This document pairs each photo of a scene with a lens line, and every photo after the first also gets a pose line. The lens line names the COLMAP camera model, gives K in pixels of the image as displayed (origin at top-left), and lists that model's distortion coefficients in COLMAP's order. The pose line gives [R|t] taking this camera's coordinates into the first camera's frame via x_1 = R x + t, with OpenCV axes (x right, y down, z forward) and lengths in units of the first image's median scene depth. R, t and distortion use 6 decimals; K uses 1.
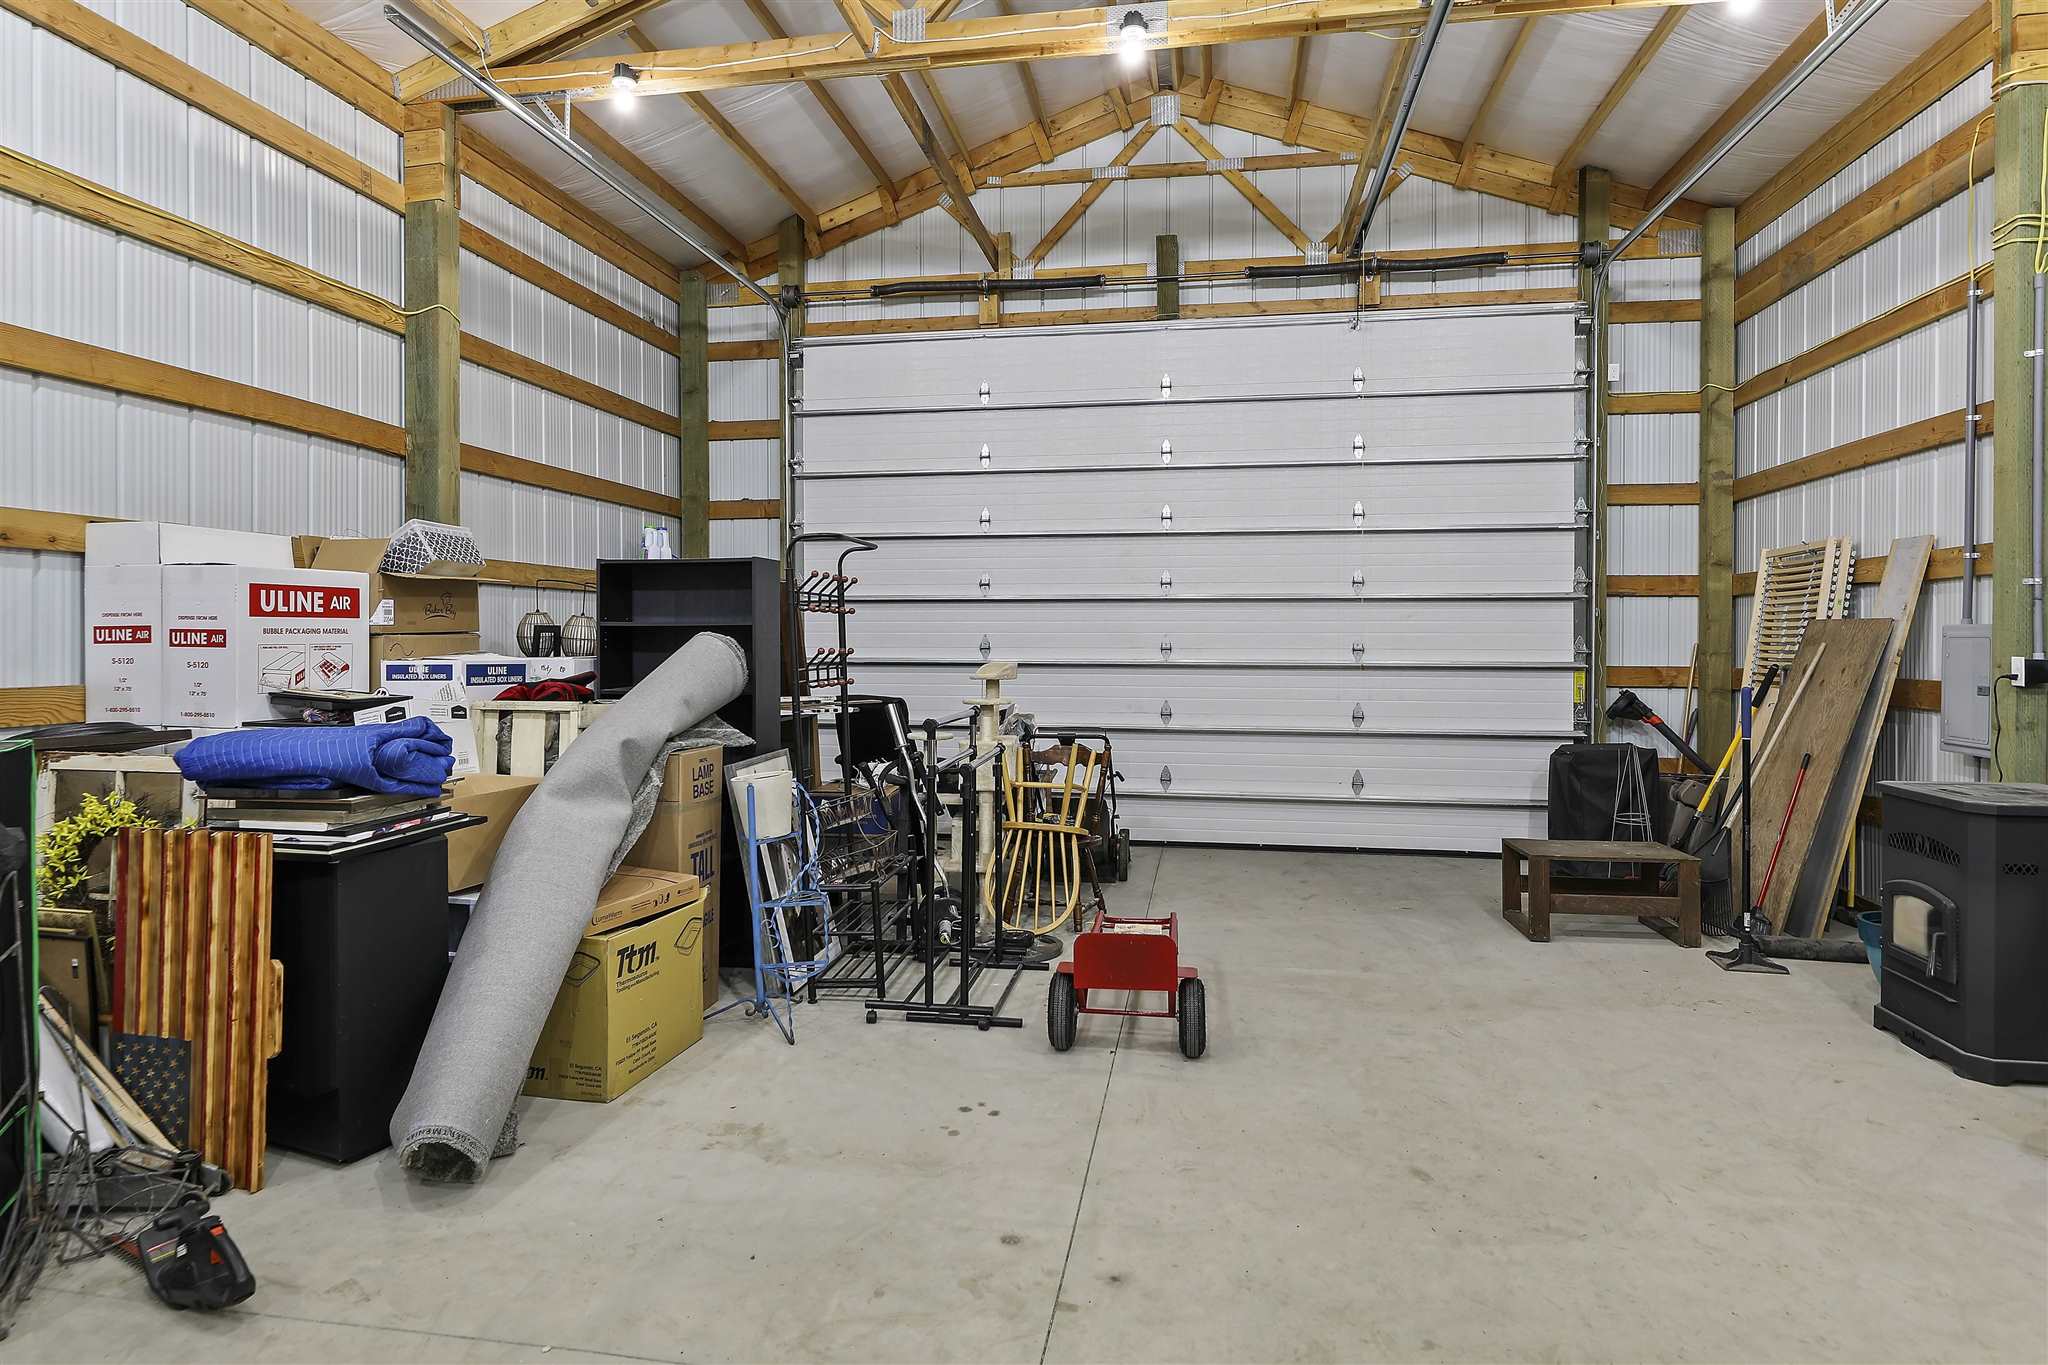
lens RADIAL K [[1097.9, 0, 1037.0], [0, 1097.9, 637.0], [0, 0, 1]] dist [-0.004494, -0.000898]
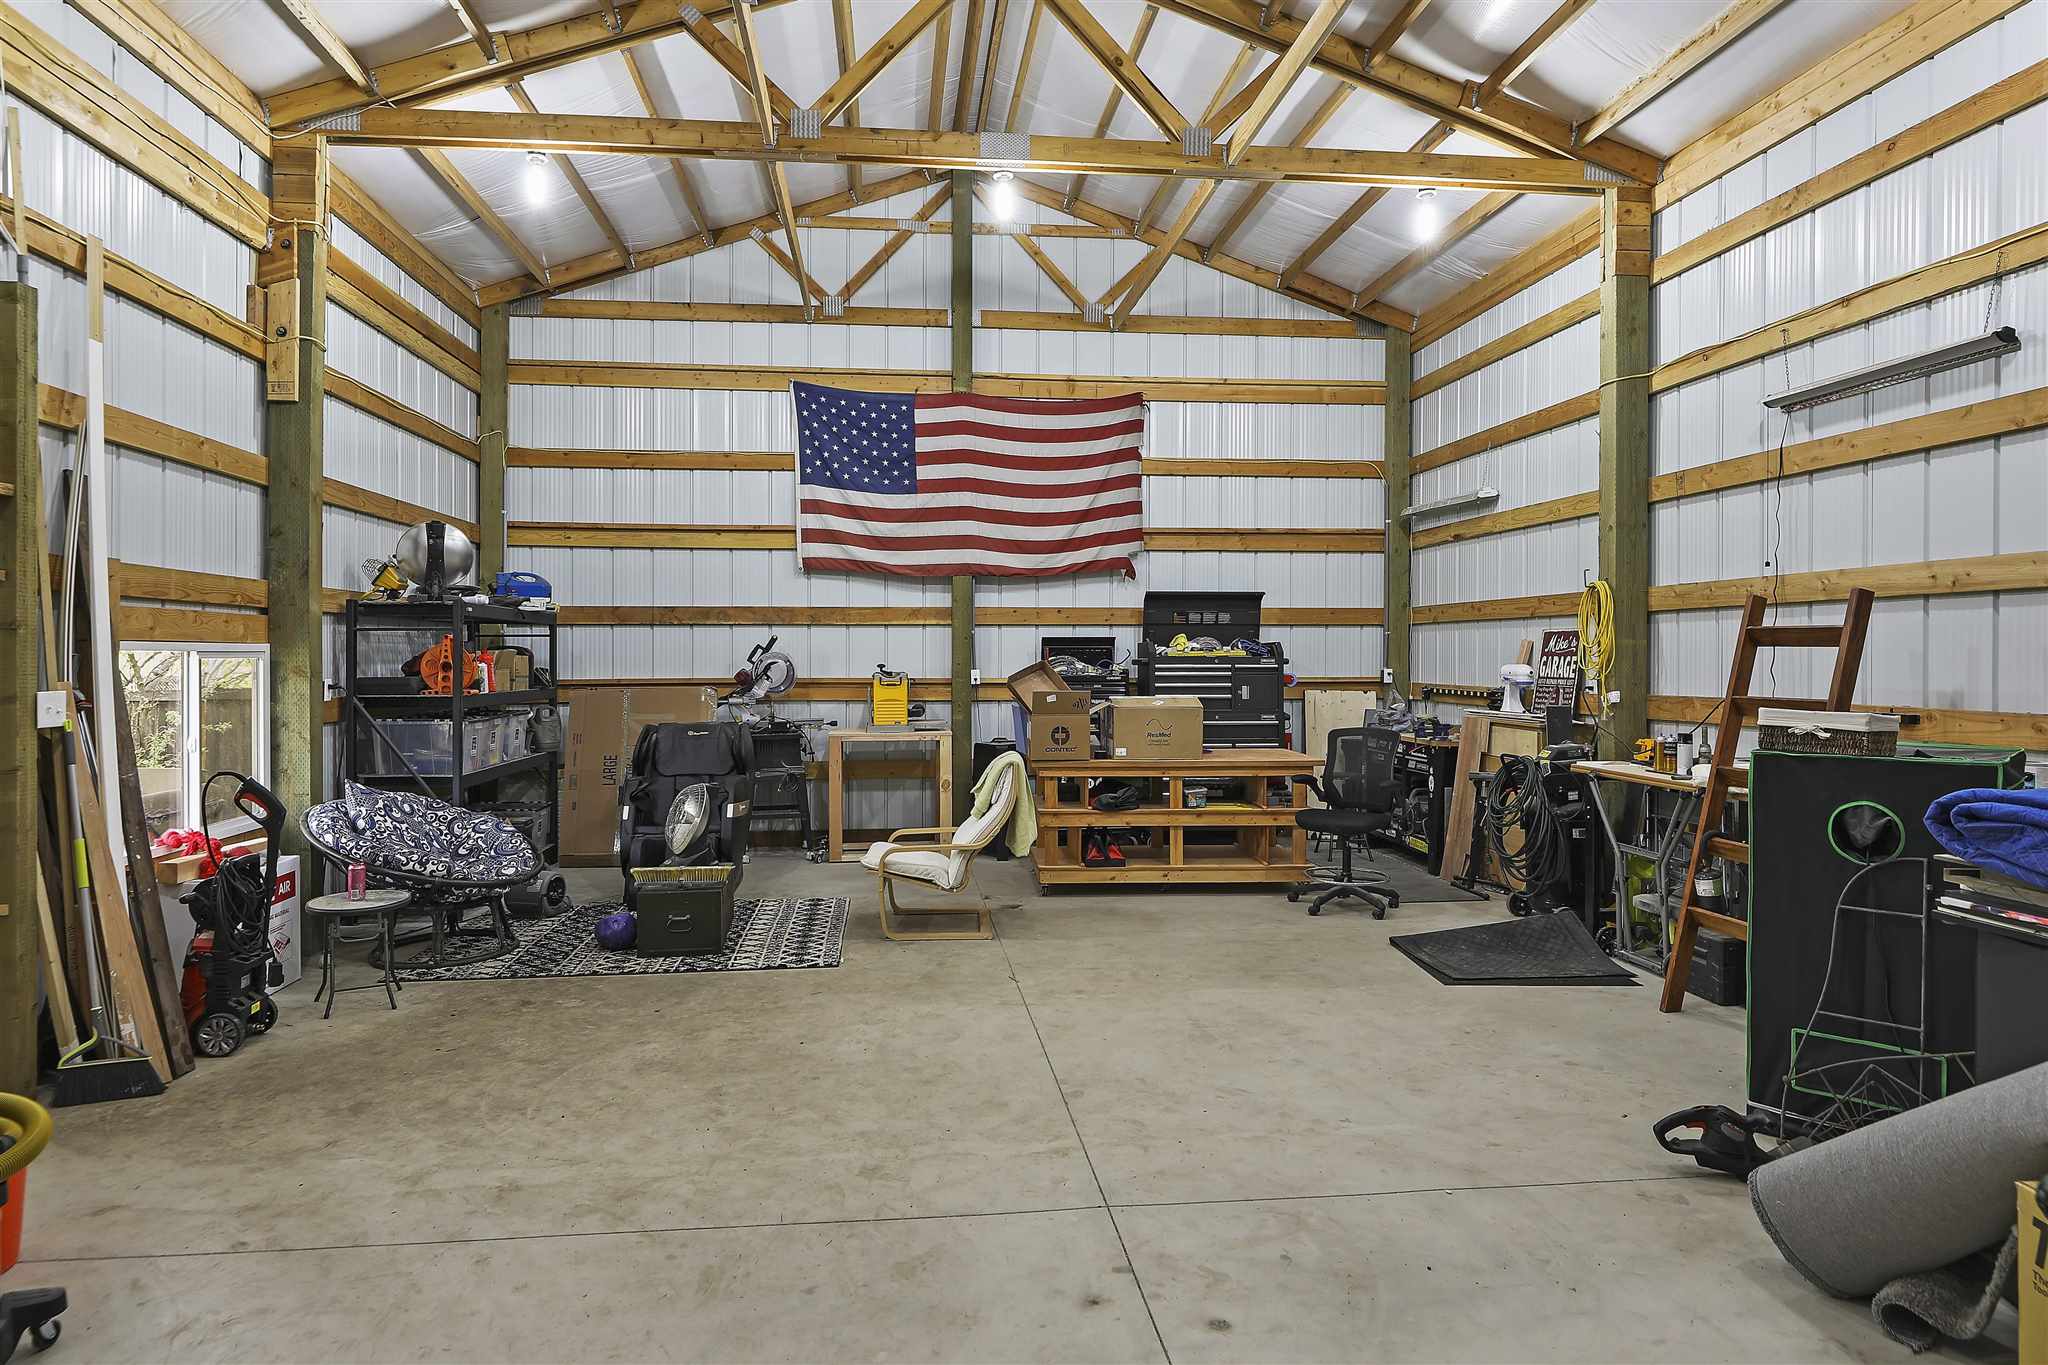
lens RADIAL K [[1097.9, 0, 1019.2], [0, 1097.9, 674.1], [0, 0, 1]] dist [-0.004494, -0.000898]
pose [[-0.960666, 0.002775, -0.277691, 0.421469], [-0.000884, 0.999914, 0.013053, -0.015572], [0.277703, 0.012785, -0.960582, 1.957439]]
